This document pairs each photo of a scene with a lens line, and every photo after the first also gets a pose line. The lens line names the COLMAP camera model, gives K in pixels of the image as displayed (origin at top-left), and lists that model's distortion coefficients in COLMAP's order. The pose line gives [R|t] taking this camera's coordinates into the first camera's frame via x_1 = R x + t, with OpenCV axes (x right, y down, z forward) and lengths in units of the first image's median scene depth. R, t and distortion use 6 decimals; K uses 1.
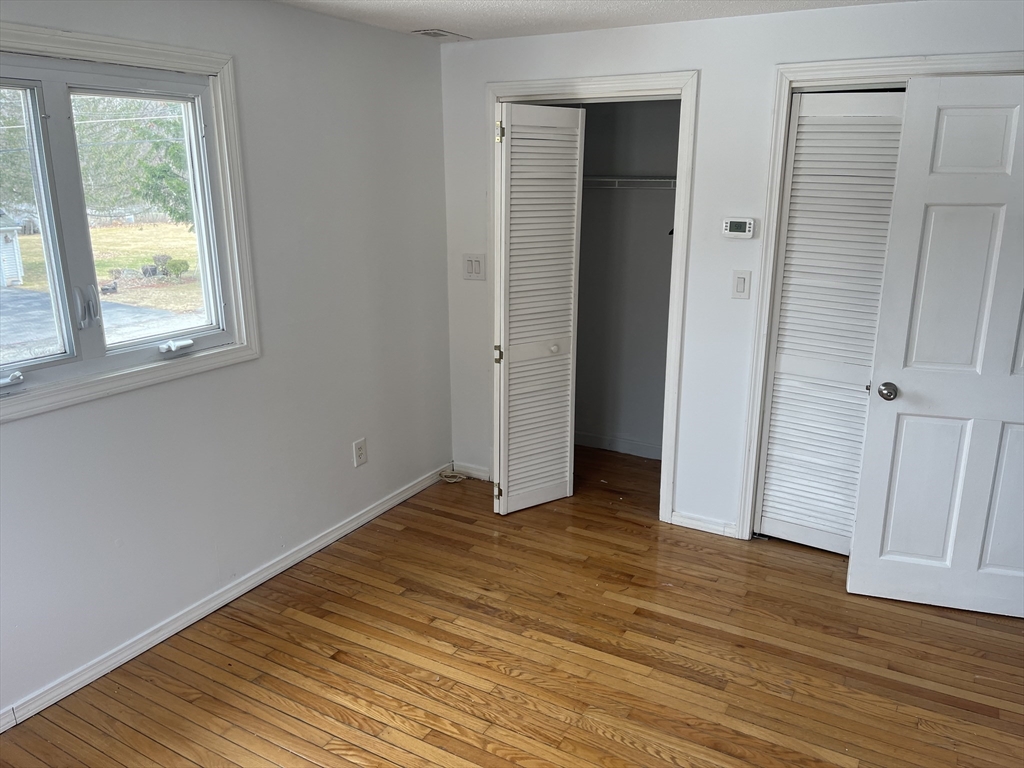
lens RADIAL K [[781.3, 0, 517.8], [0, 781.3, 389.4], [0, 0, 1]] dist [0.044724, -0.045141]
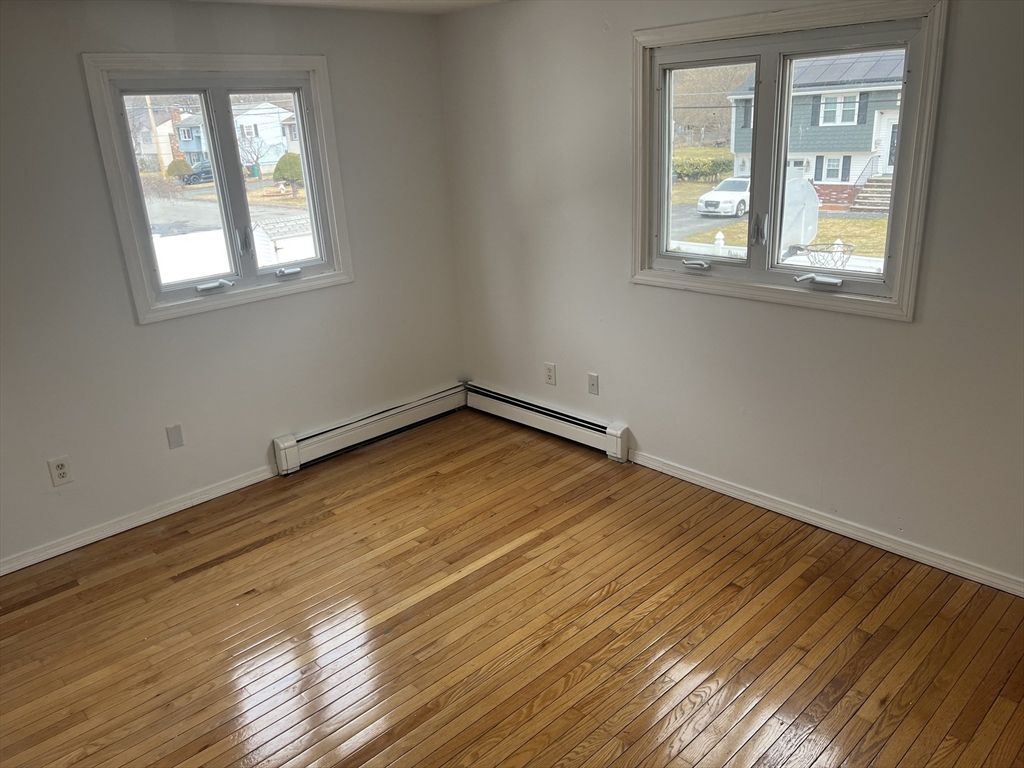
lens RADIAL K [[781.3, 0, 515.6], [0, 781.3, 379.4], [0, 0, 1]] dist [0.044724, -0.045141]
pose [[-0.292770, 0.324155, -0.899561, 0.762824], [-0.206987, 0.896991, 0.390594, -0.283954], [0.933511, 0.300551, -0.195516, 0.883923]]
